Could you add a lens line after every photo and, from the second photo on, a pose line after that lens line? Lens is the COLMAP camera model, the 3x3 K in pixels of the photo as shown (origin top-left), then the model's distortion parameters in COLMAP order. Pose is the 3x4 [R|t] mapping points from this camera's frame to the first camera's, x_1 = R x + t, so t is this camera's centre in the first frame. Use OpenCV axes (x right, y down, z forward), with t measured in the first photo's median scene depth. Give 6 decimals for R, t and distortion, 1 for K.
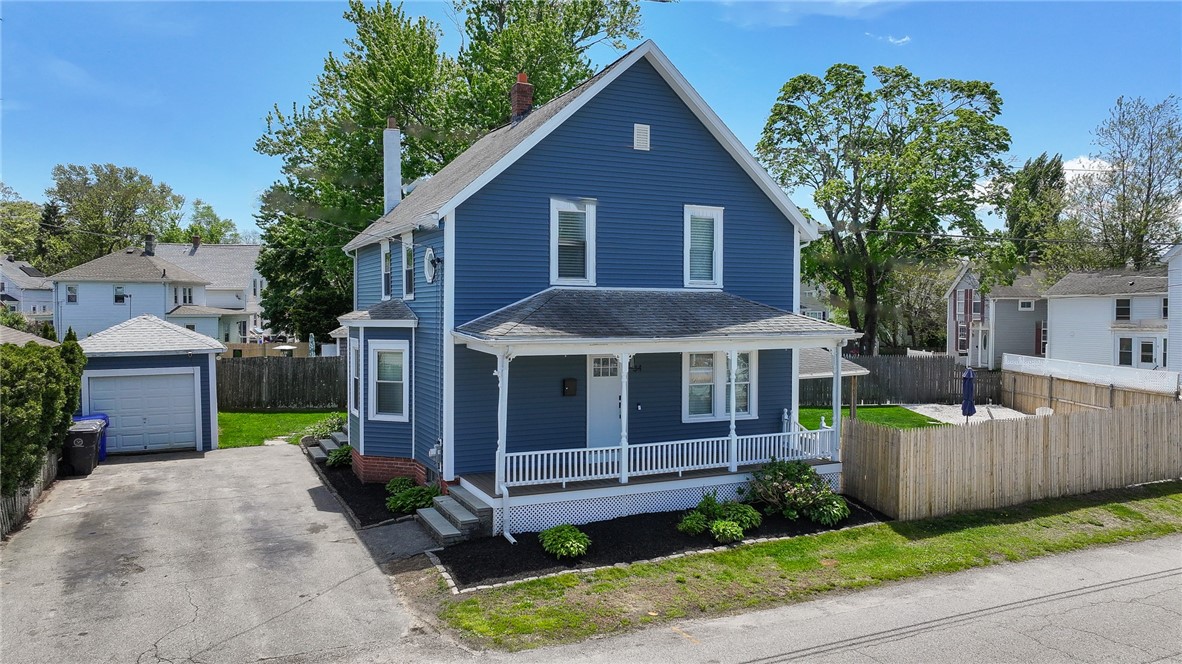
lens RADIAL K [[804.5, 0, 591.0], [0, 804.5, 332.0], [0, 0, 1]] dist [-0.001663, -0.000964]
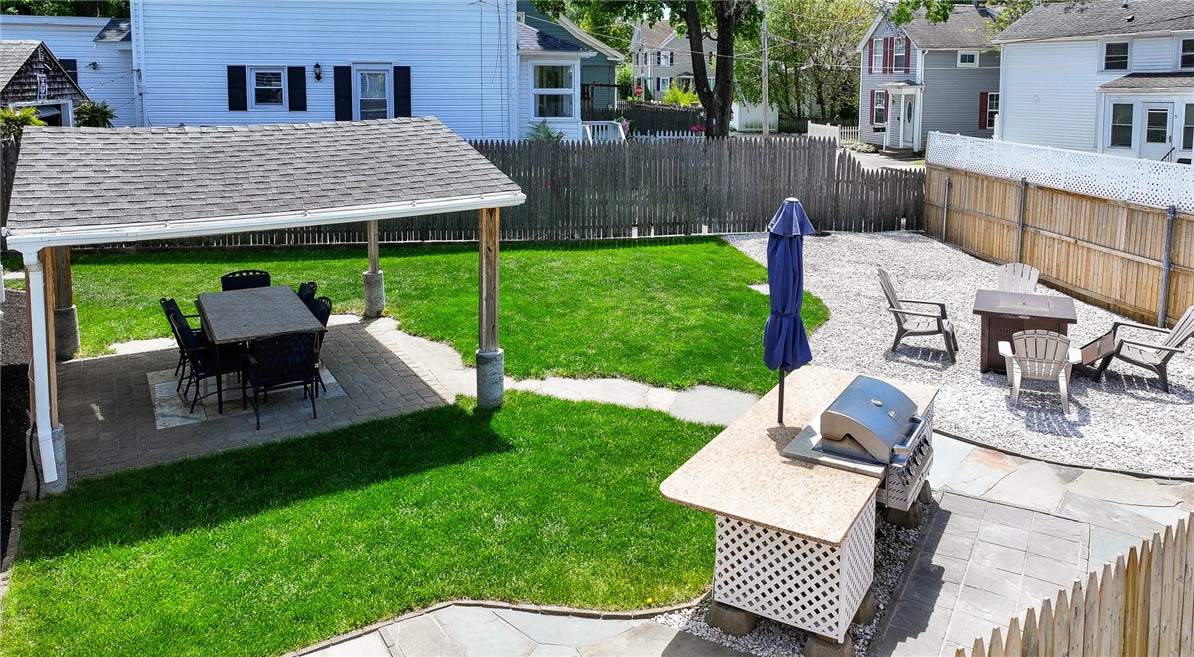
lens RADIAL K [[858.4, 0, 592.5], [0, 858.4, 154.6], [0, 0, 1]] dist [0.078046, -0.094016]
pose [[0.995567, -0.007452, 0.093754, 0.474669], [0.001988, 0.998301, 0.058235, 0.016882], [-0.094029, -0.057790, 0.993891, 0.903058]]
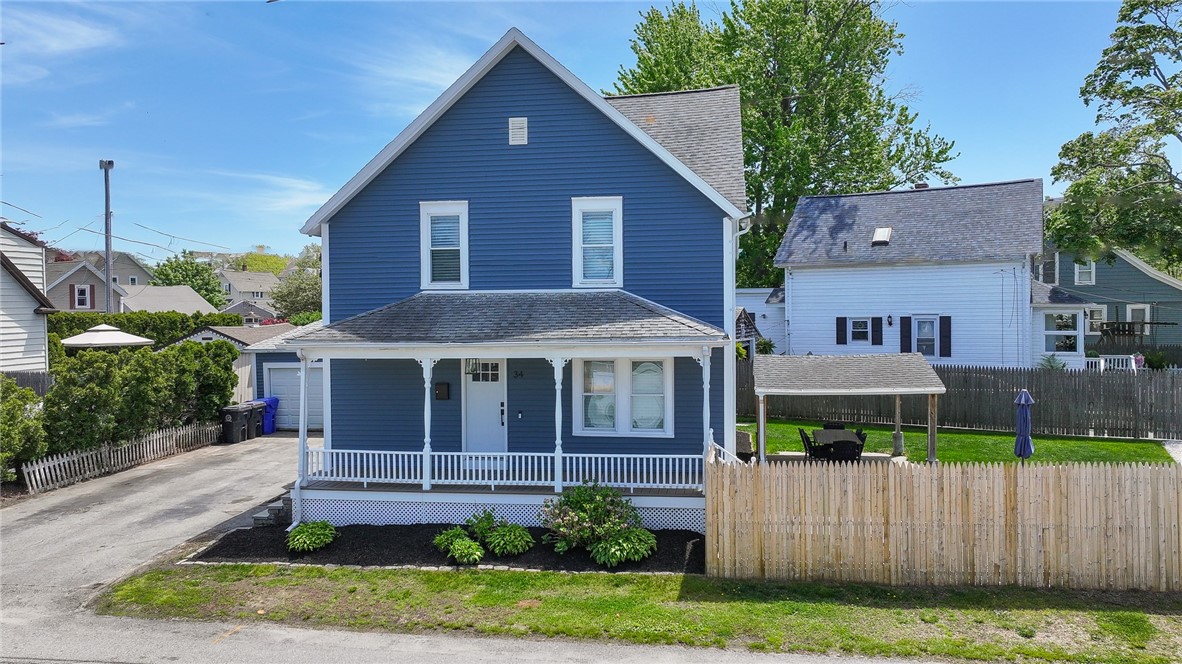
lens RADIAL K [[836.9, 0, 612.5], [0, 836.9, 330.4], [0, 0, 1]] dist [0.004424, 0.001749]
pose [[0.835449, 0.002547, -0.549561, 0.719938], [-0.002360, 0.999997, 0.001047, -0.008452], [0.549562, 0.000422, 0.835453, 0.242579]]
